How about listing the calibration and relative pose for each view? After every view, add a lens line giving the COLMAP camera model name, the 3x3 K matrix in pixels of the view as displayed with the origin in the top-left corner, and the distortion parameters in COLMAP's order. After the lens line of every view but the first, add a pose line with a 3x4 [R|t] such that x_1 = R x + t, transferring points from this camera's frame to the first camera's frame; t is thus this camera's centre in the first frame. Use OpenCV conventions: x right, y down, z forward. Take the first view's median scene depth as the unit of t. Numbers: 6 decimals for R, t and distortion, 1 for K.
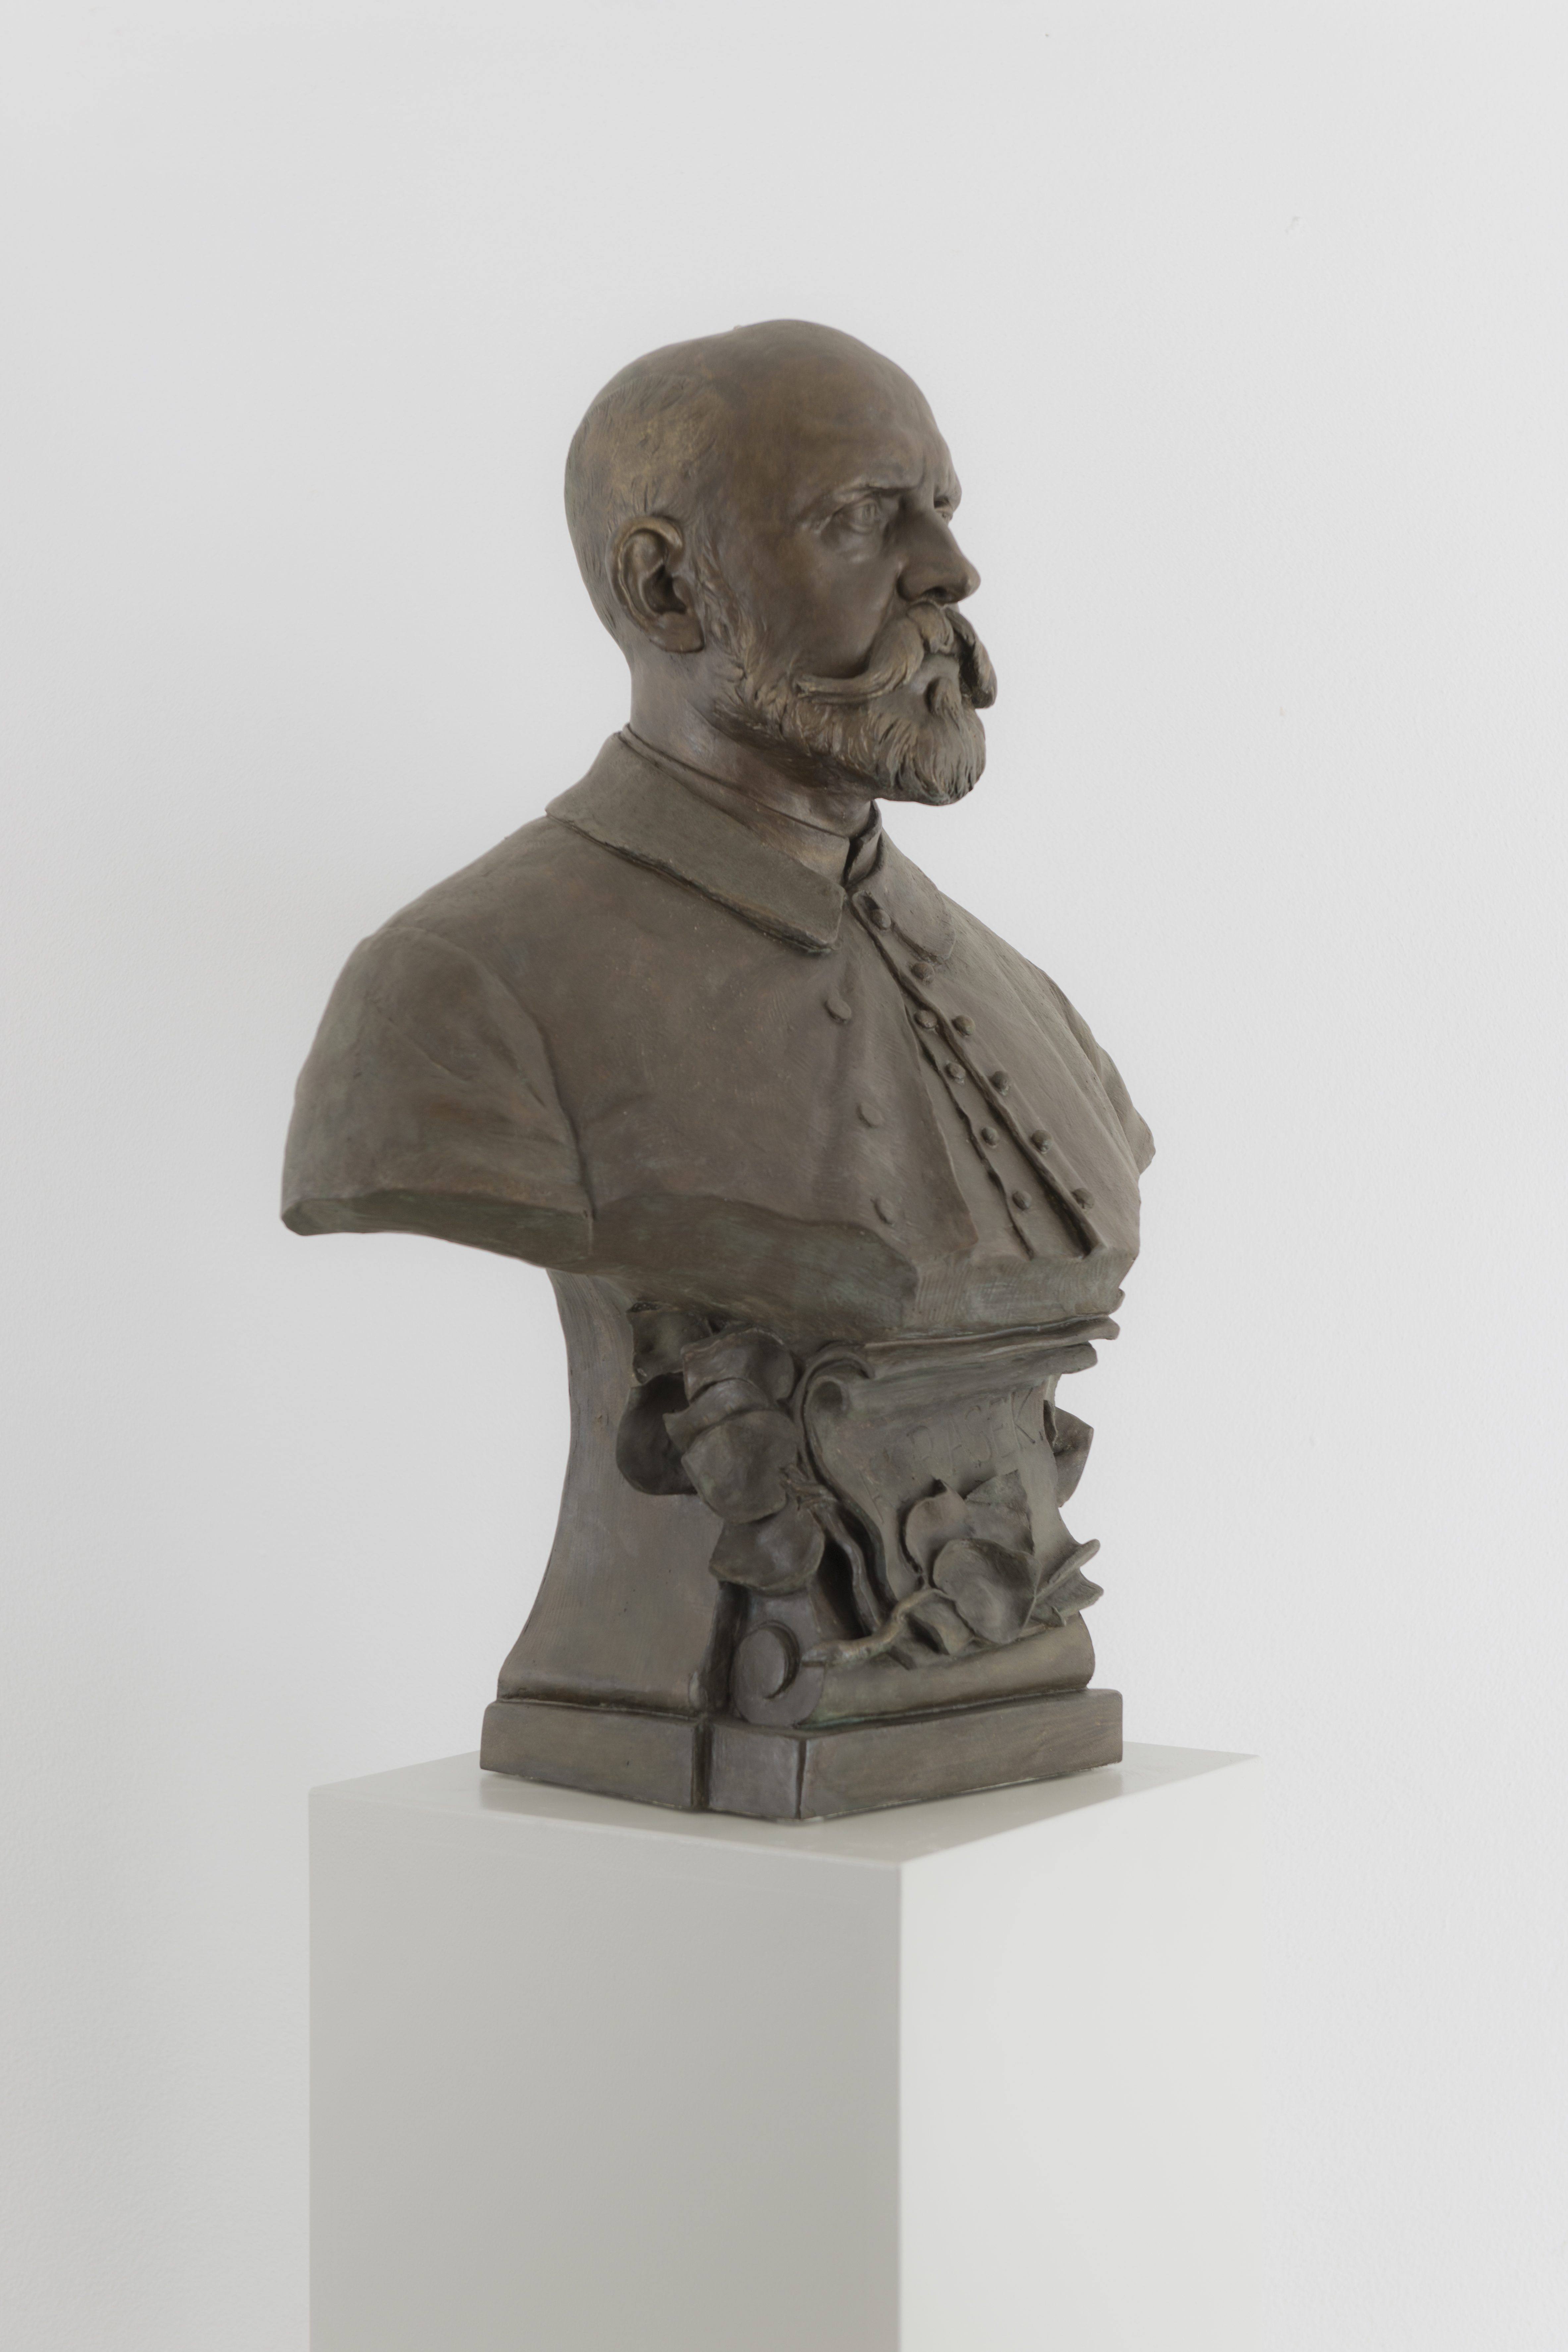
lens RADIAL K [[3996.5, 0, 784.0], [0, 3996.5, 1176.0], [0, 0, 1]] dist [-0.003056, -0.005017]
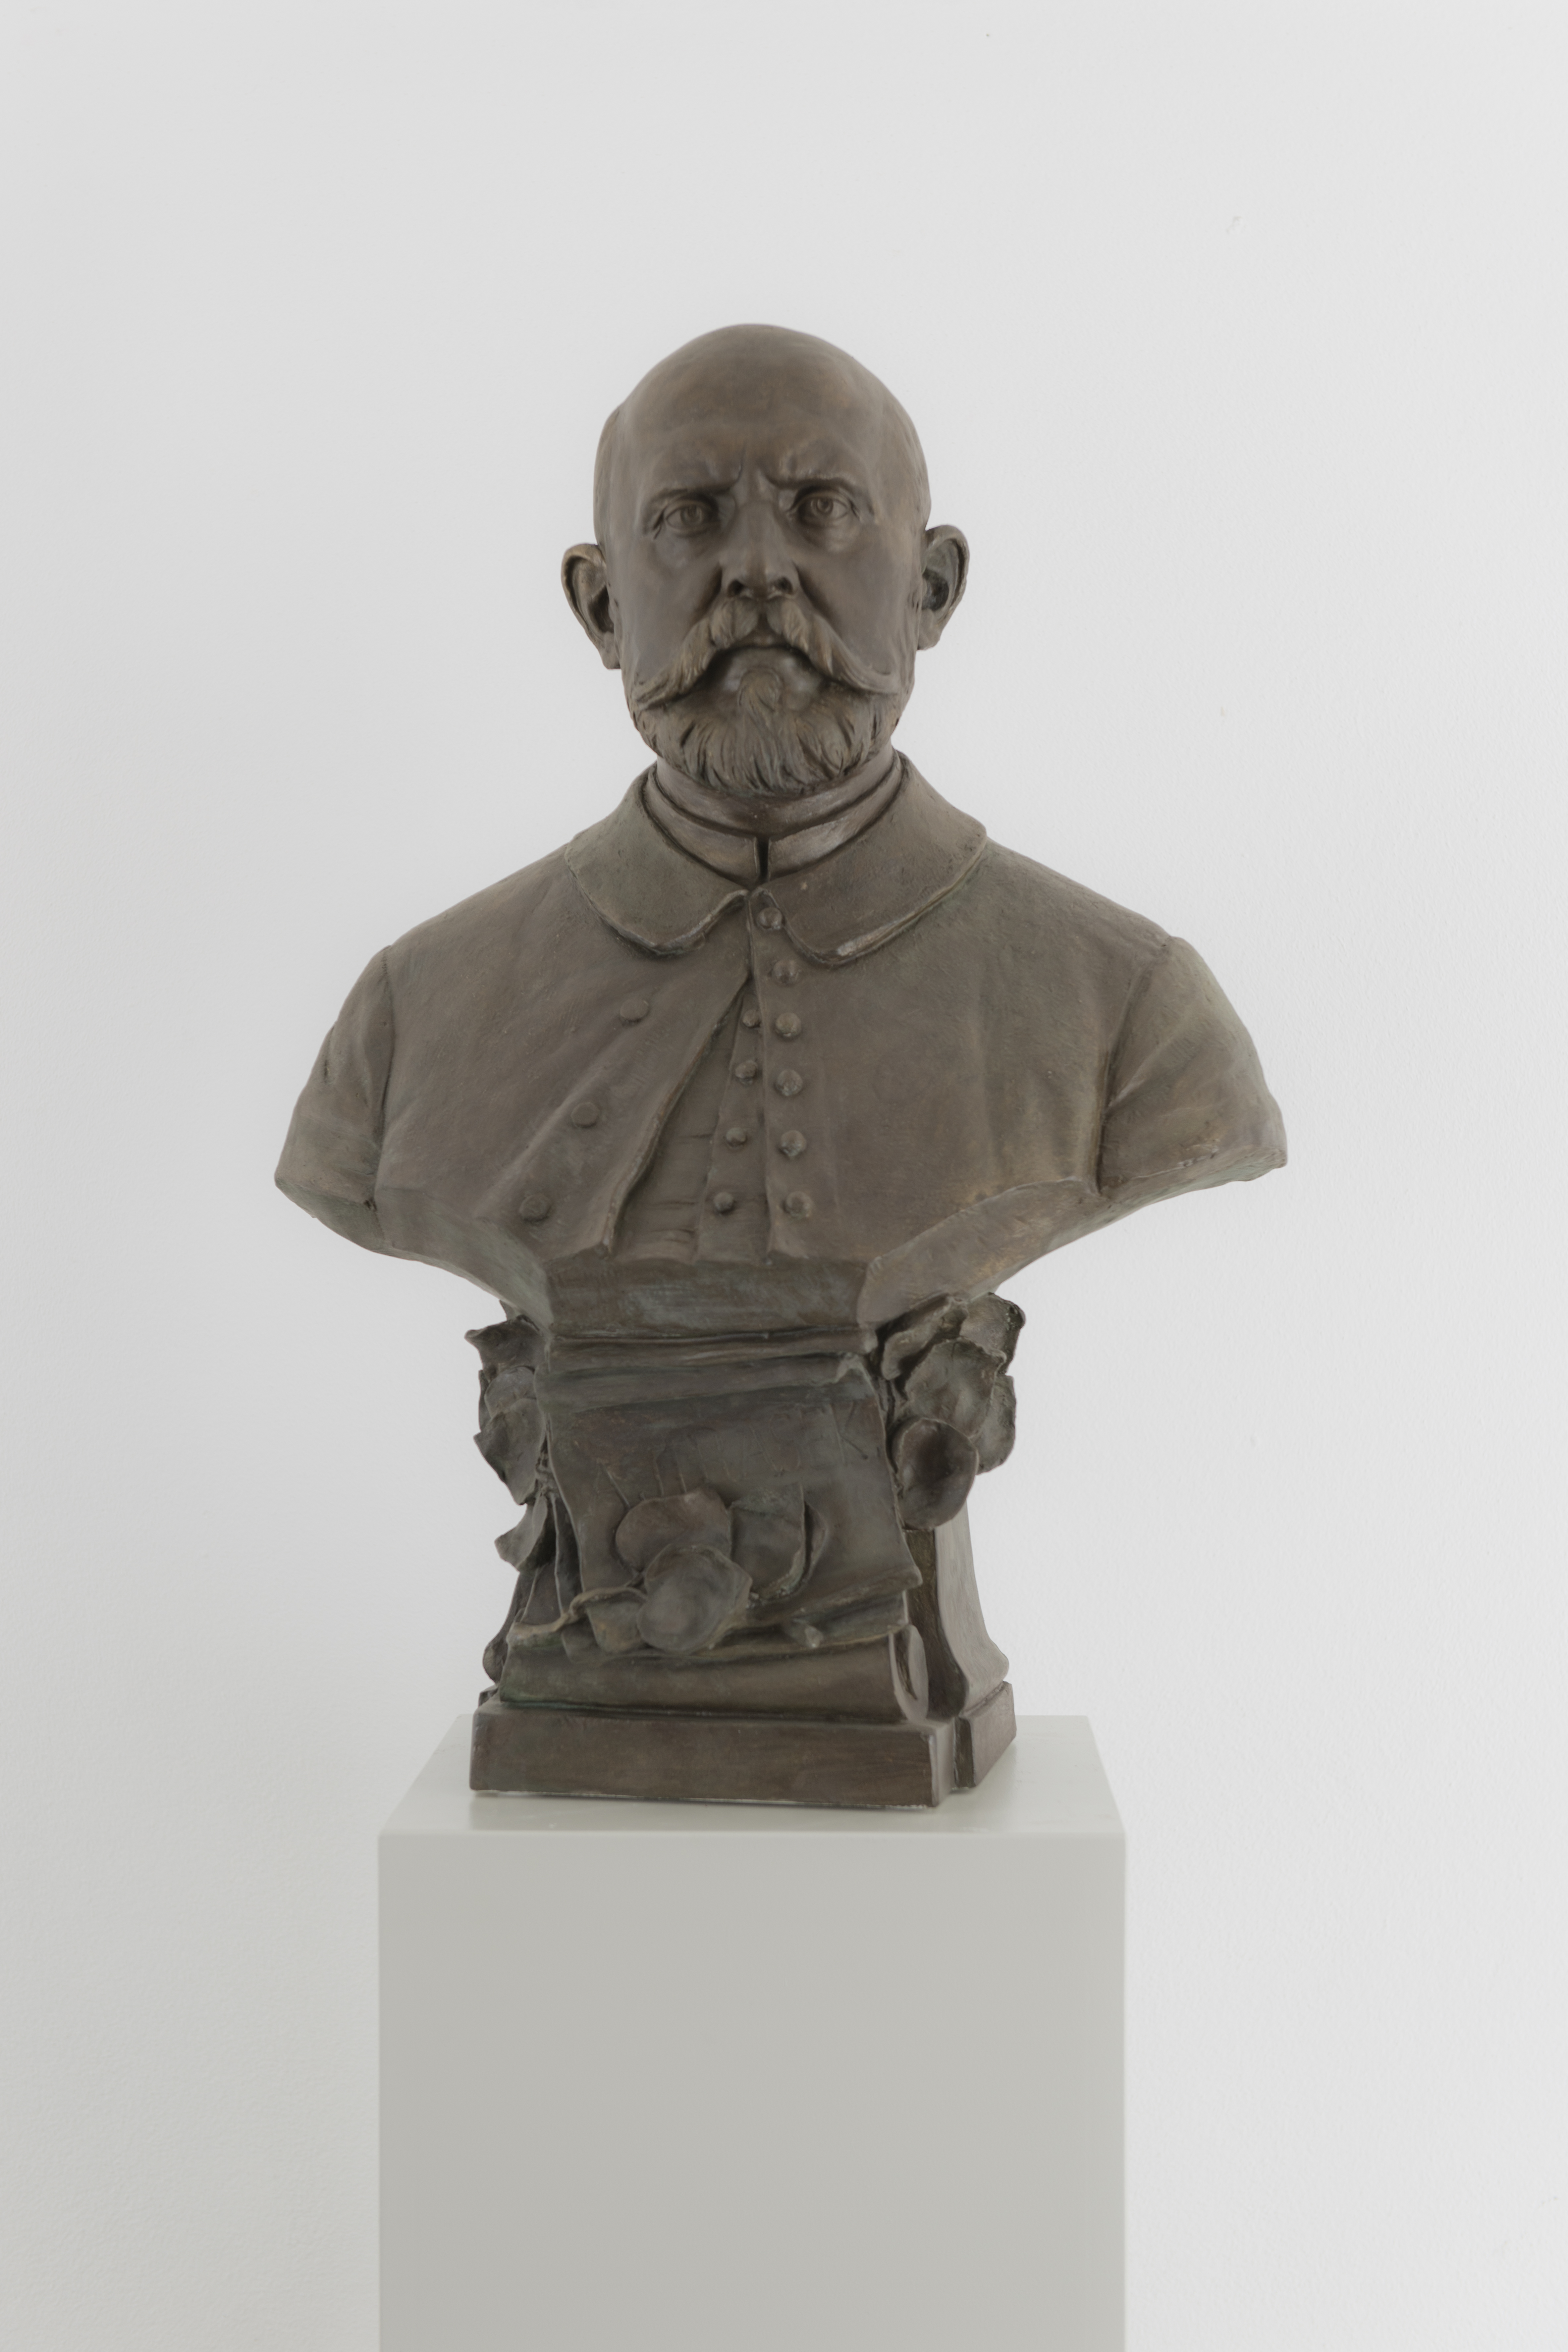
lens RADIAL K [[3996.5, 0, 784.0], [0, 3996.5, 1176.0], [0, 0, 1]] dist [-0.003056, -0.005017]
pose [[0.563326, 0.015816, -0.826083, 0.870036], [-0.016256, 0.999835, 0.008057, -0.008621], [0.826075, 0.008890, 0.563491, 0.457314]]
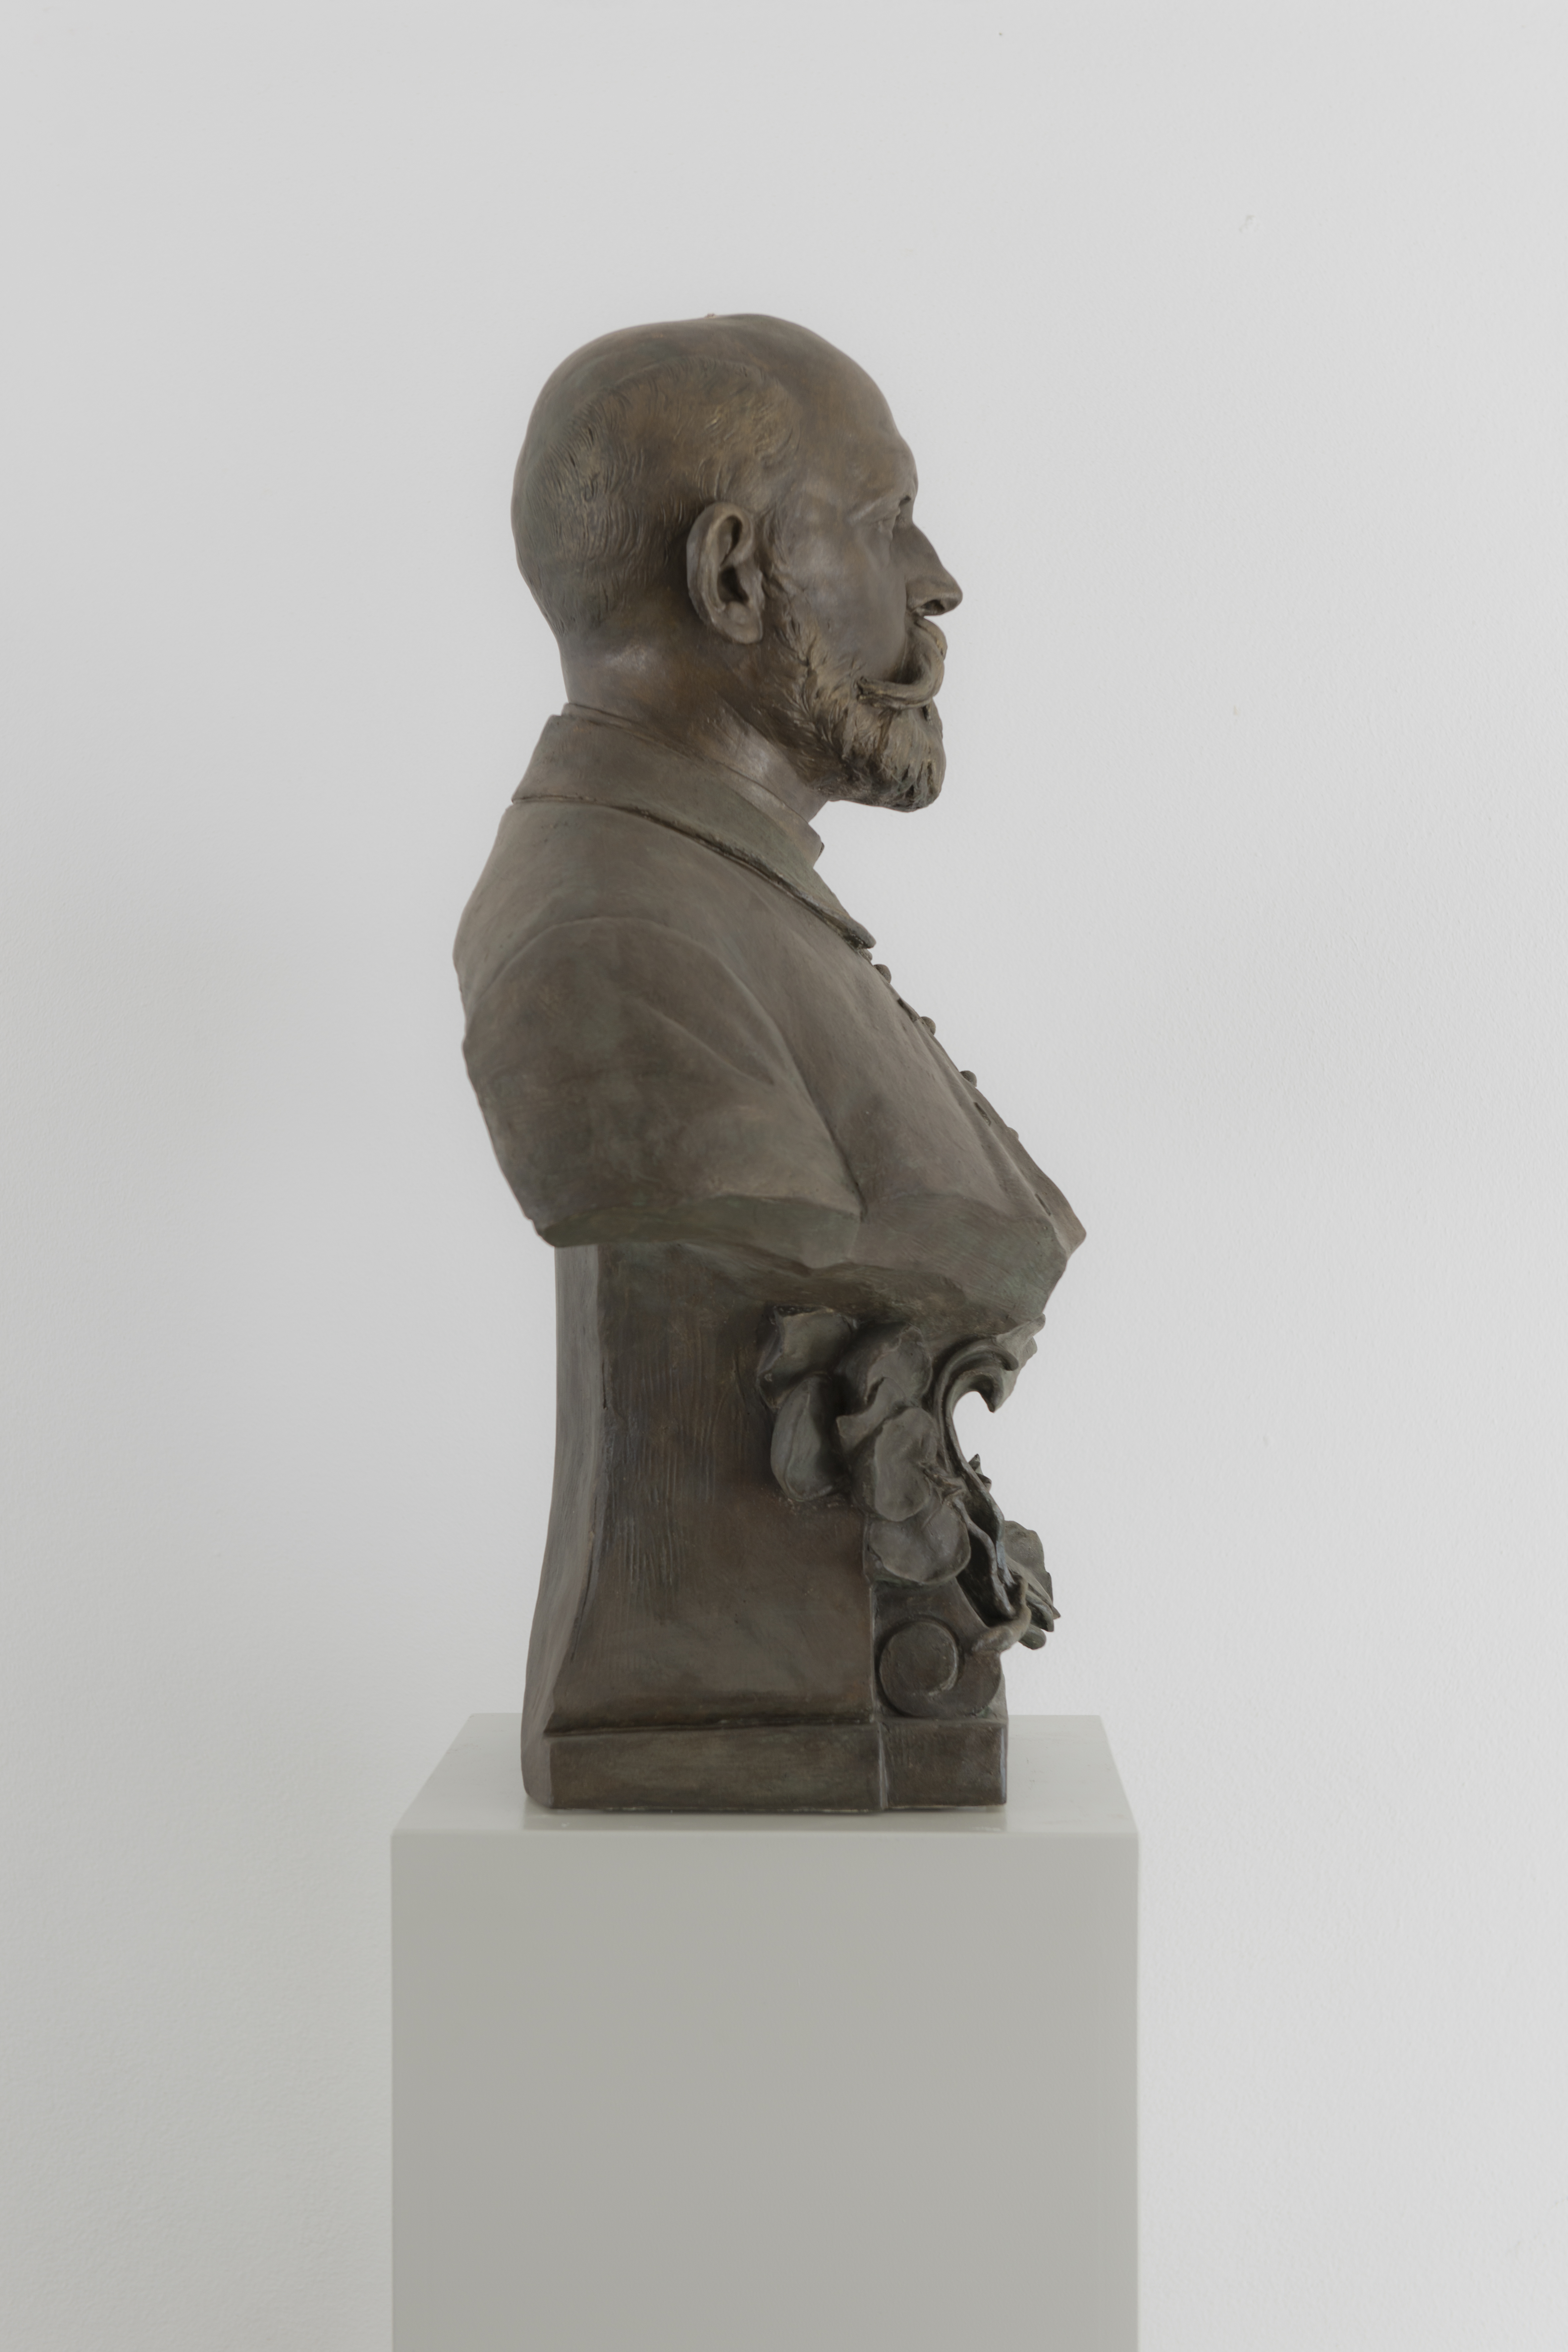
lens RADIAL K [[3996.5, 0, 784.0], [0, 3996.5, 1176.0], [0, 0, 1]] dist [-0.003056, -0.005017]
pose [[0.721387, -0.014162, 0.692387, -0.708848], [0.014633, 0.999879, 0.005206, -0.005245], [-0.692377, 0.006376, 0.721508, 0.287550]]
